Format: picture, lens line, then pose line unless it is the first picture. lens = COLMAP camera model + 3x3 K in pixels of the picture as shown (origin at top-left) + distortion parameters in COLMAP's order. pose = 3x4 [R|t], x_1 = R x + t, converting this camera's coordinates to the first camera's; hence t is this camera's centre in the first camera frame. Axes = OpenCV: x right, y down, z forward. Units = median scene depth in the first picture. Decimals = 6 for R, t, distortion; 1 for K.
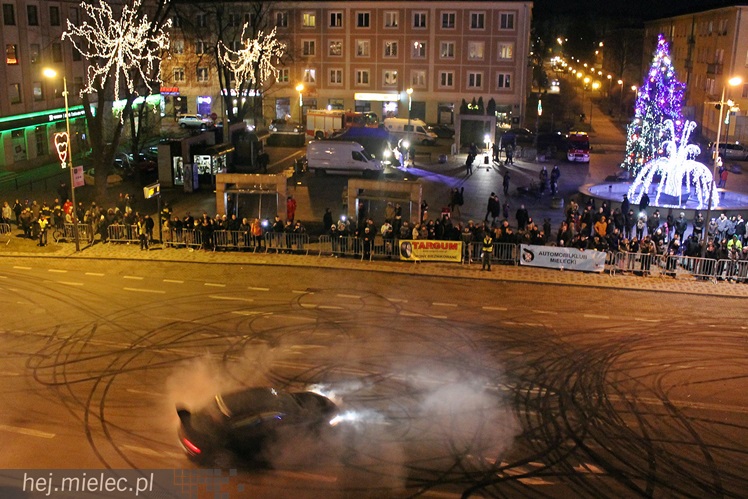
lens RADIAL K [[736.9, 0, 374.0], [0, 736.9, 249.5], [0, 0, 1]] dist [-0.138070, 0.000921]
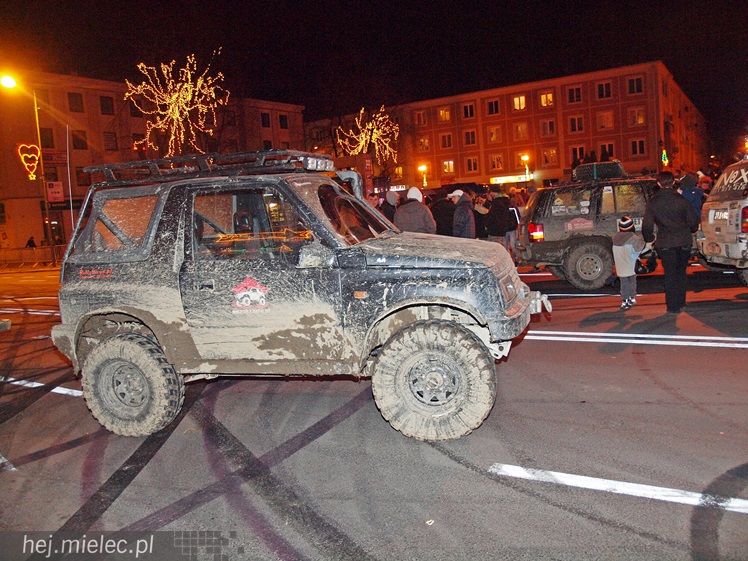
lens RADIAL K [[619.7, 0, 374.0], [0, 619.7, 280.5], [0, 0, 1]] dist [-0.132495, 0.093540]
pose [[0.938275, -0.045430, -0.342894, 0.116395], [-0.003684, 0.989969, -0.141239, 0.055940], [0.345870, 0.133784, 0.928696, 0.161817]]
